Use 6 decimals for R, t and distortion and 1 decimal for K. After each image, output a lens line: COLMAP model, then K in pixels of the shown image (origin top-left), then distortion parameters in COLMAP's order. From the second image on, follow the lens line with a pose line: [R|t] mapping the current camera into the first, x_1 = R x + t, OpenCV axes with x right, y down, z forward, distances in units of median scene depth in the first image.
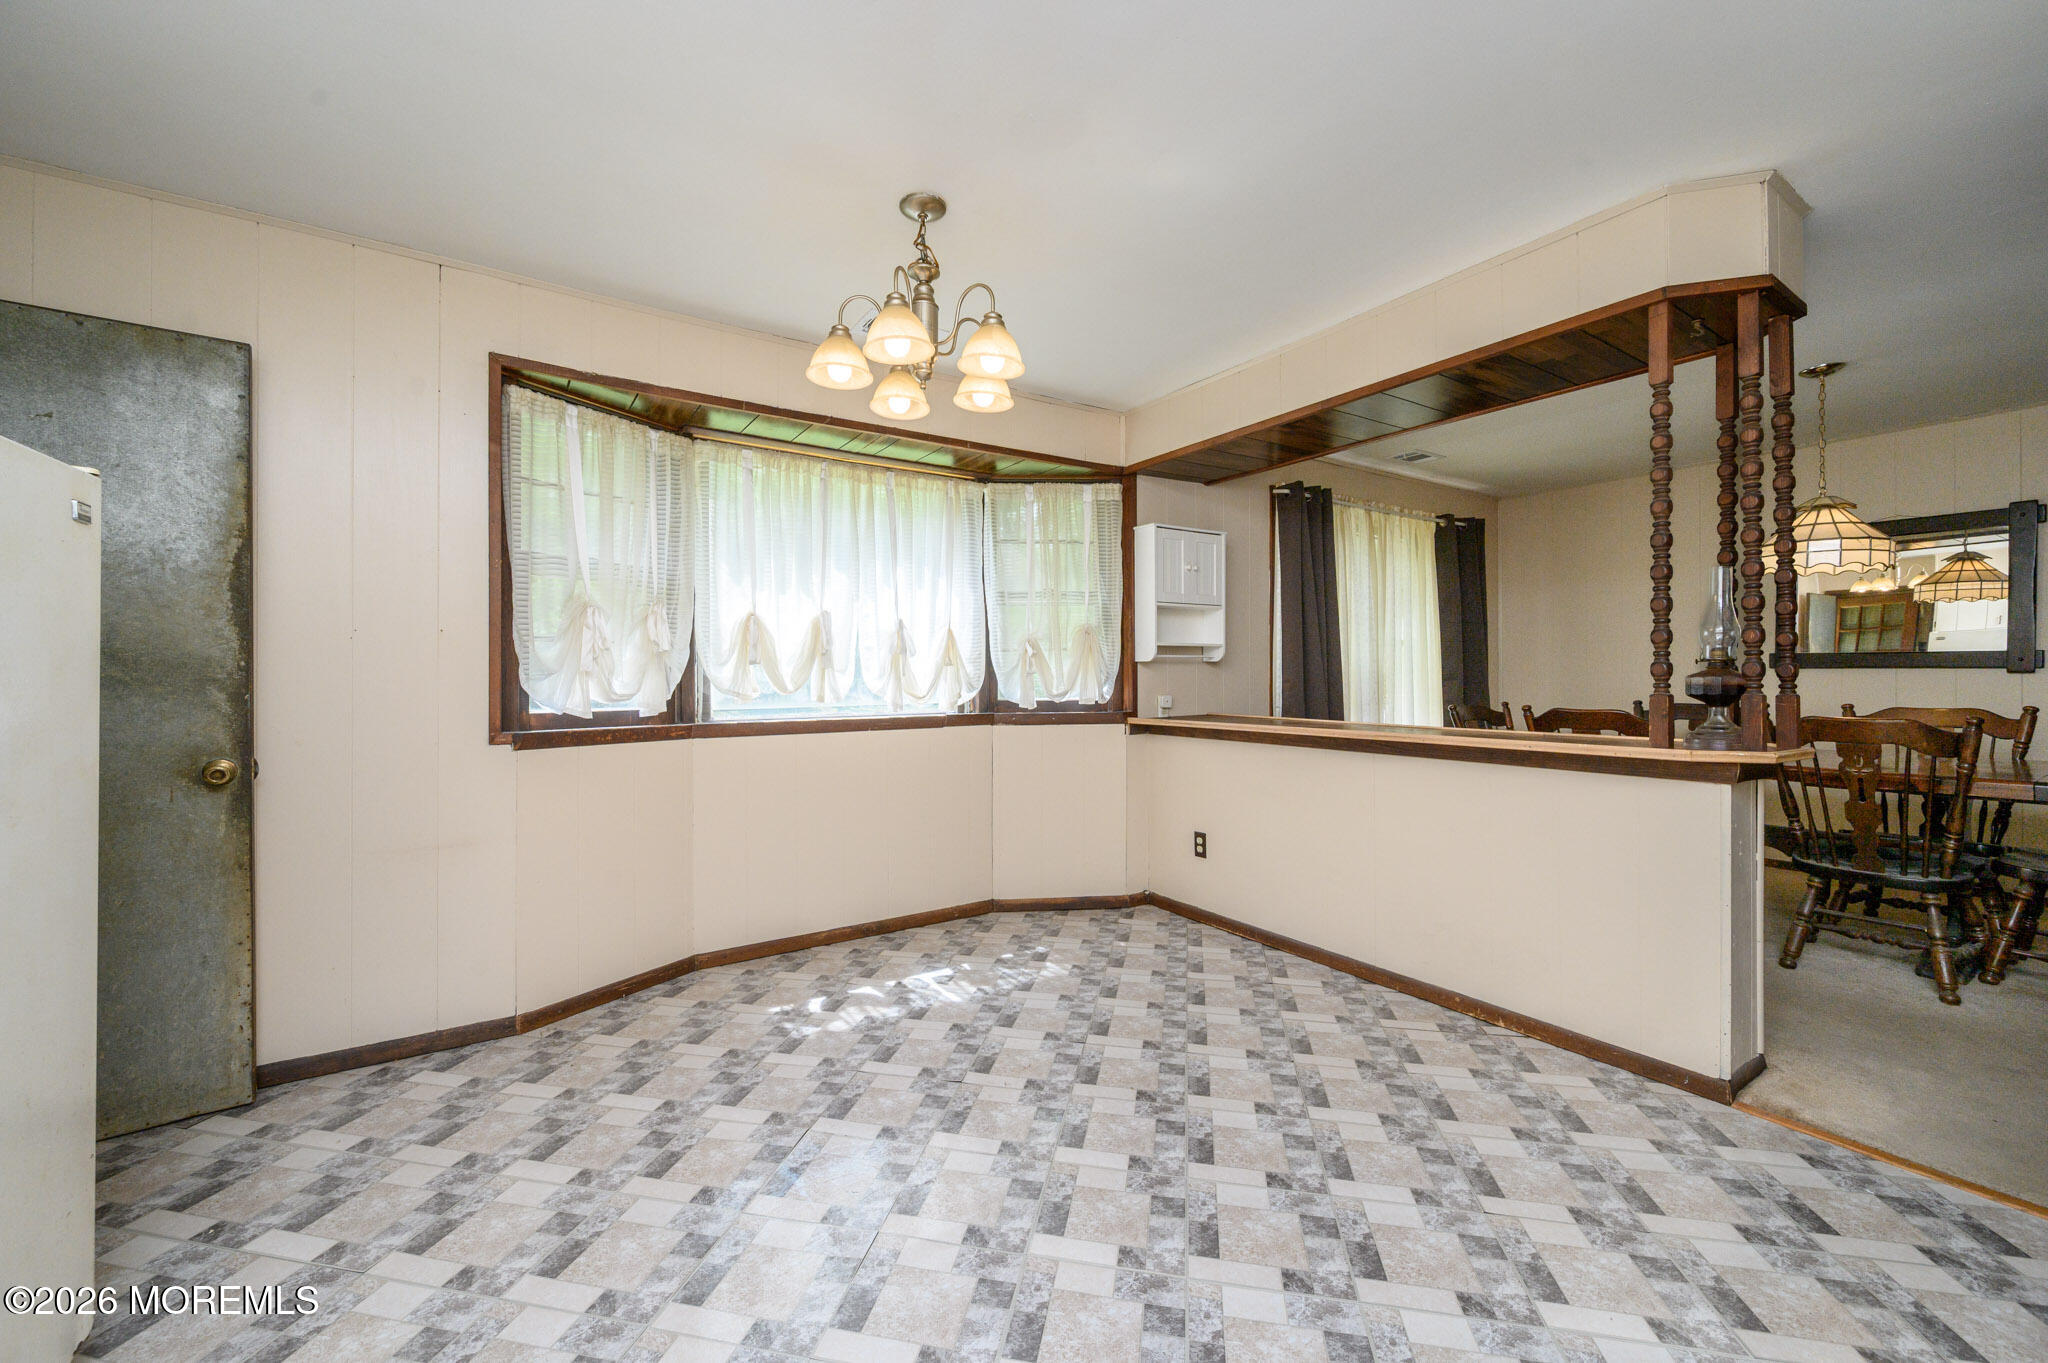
lens RADIAL K [[808.4, 0, 1022.0], [0, 808.4, 675.6], [0, 0, 1]] dist [-0.002390, 0.000114]
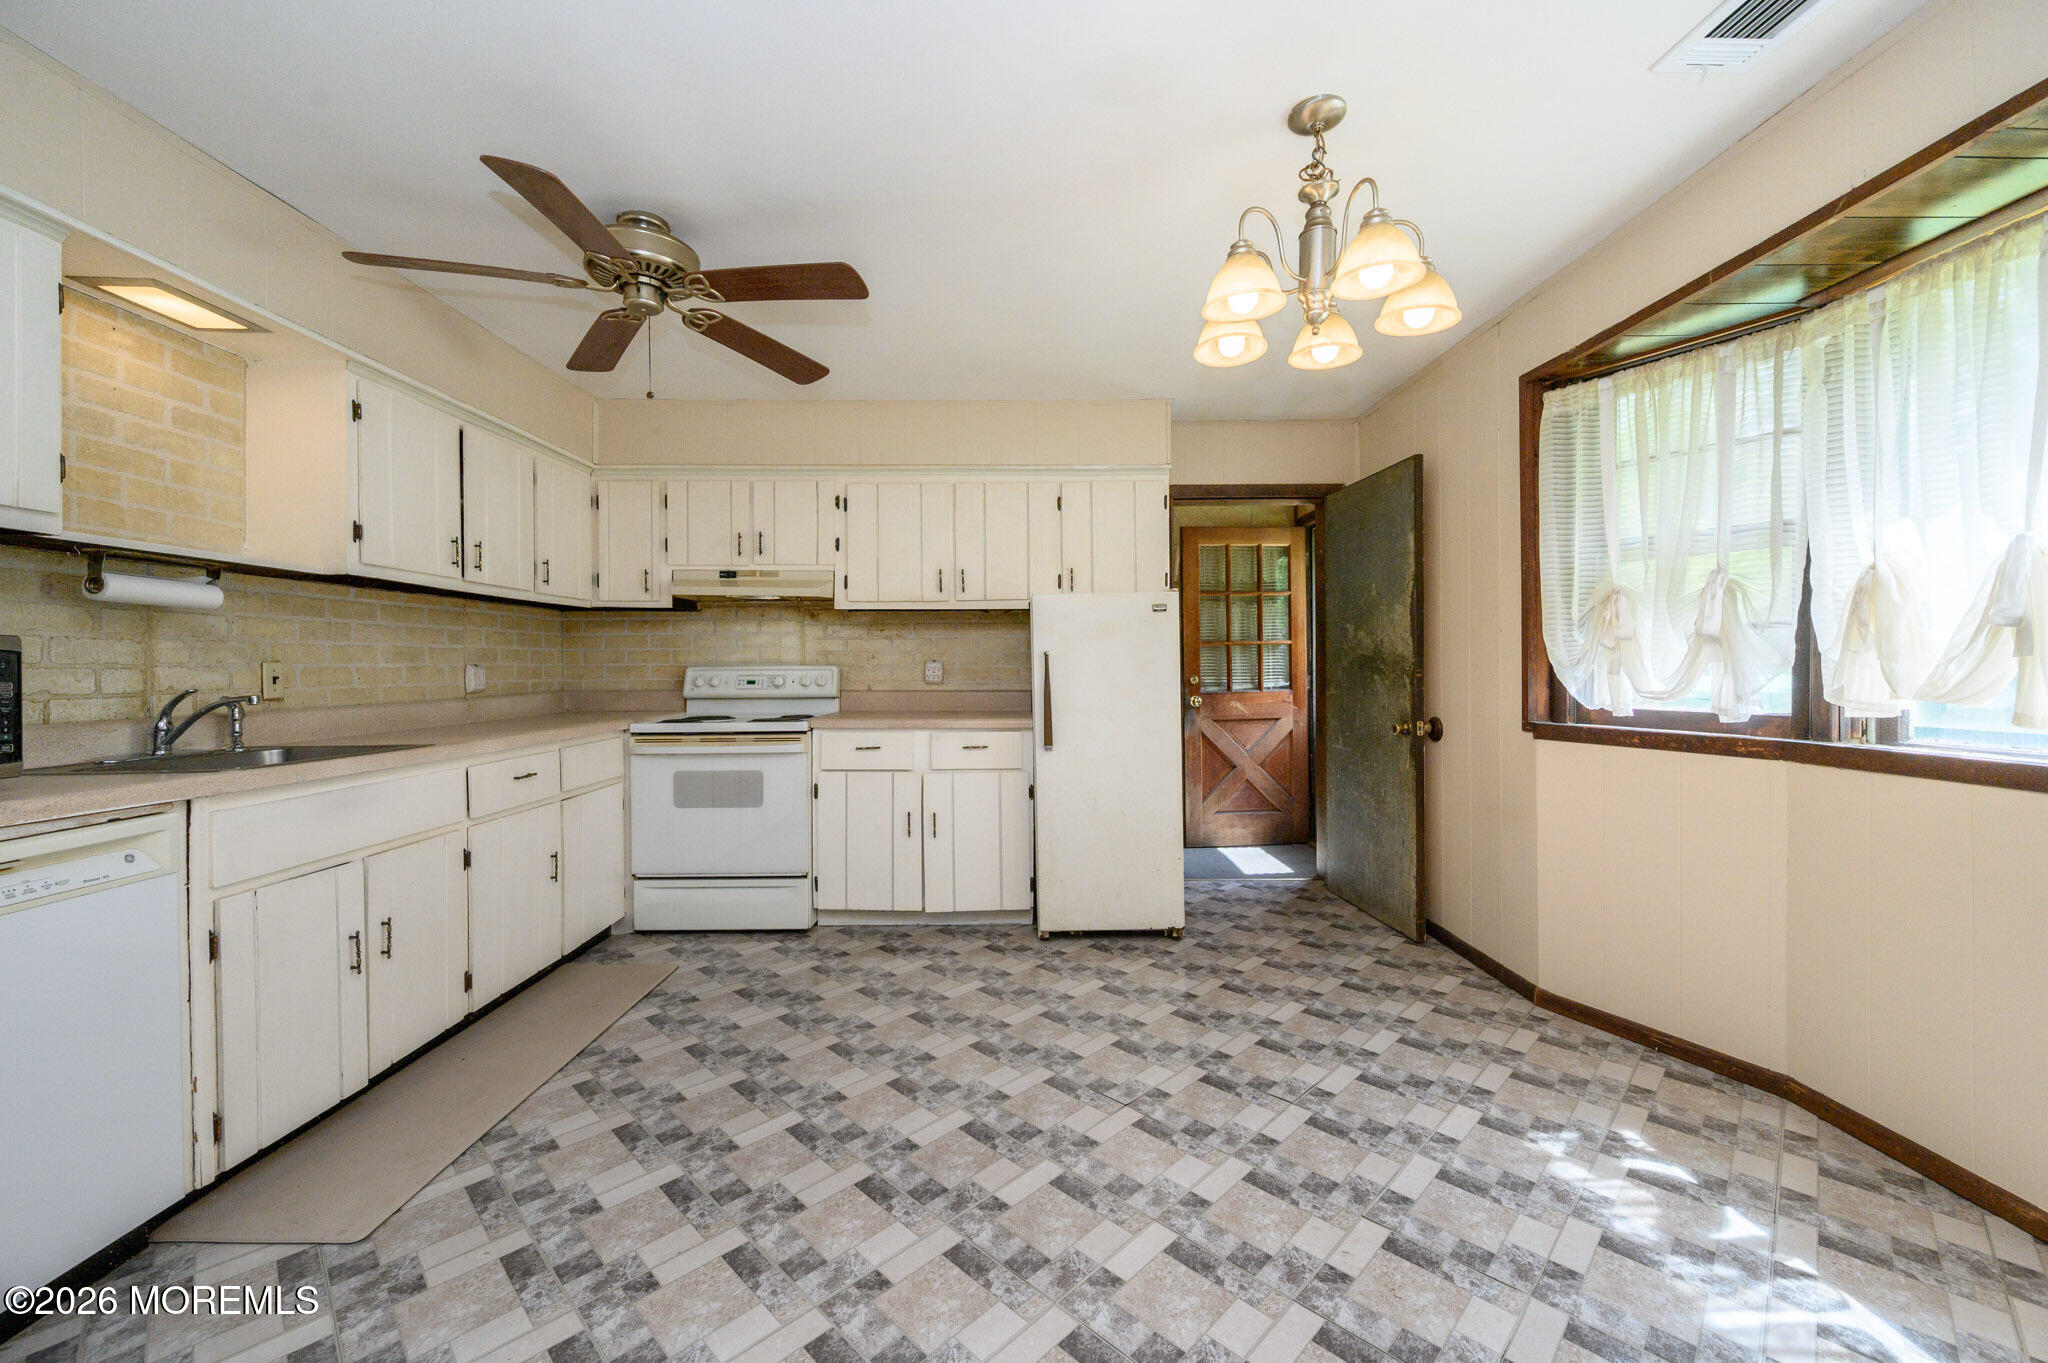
lens RADIAL K [[808.4, 0, 1021.4], [0, 808.4, 672.2], [0, 0, 1]] dist [-0.002390, 0.000114]
pose [[-0.546061, 0.013713, -0.837633, 0.618035], [0.003582, 0.999895, 0.014034, -0.012340], [0.837738, 0.004663, -0.546052, 0.981294]]
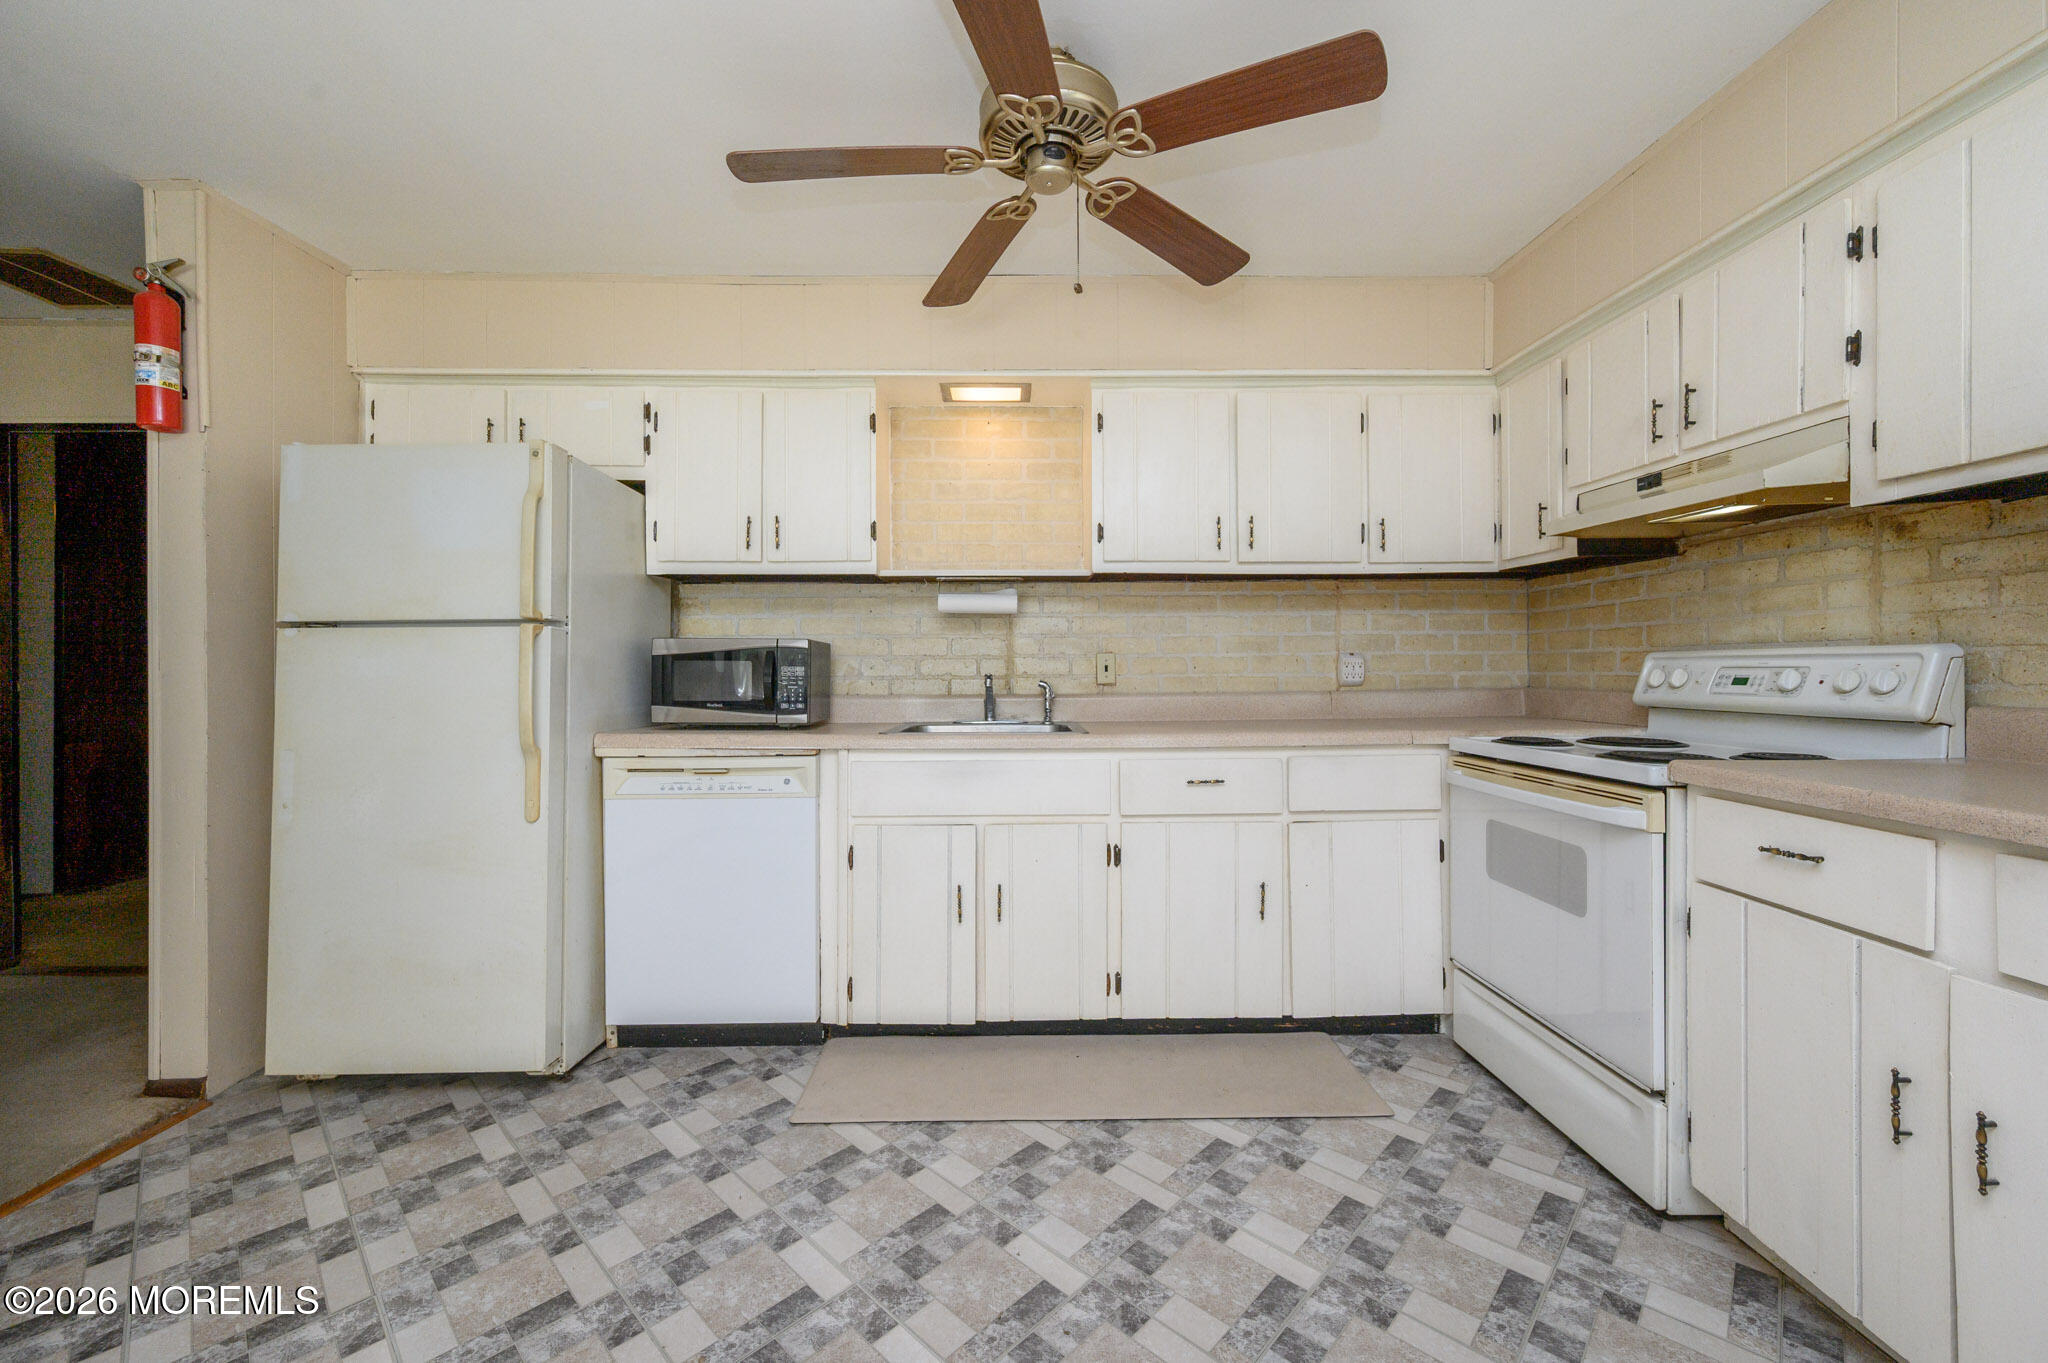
lens RADIAL K [[808.4, 0, 1022.0], [0, 808.4, 667.9], [0, 0, 1]] dist [-0.002390, 0.000114]
pose [[-0.845350, 0.009957, 0.534120, -0.105737], [0.013263, 0.999909, 0.002351, 0.000945], [-0.534048, 0.009071, -0.845406, 0.774508]]
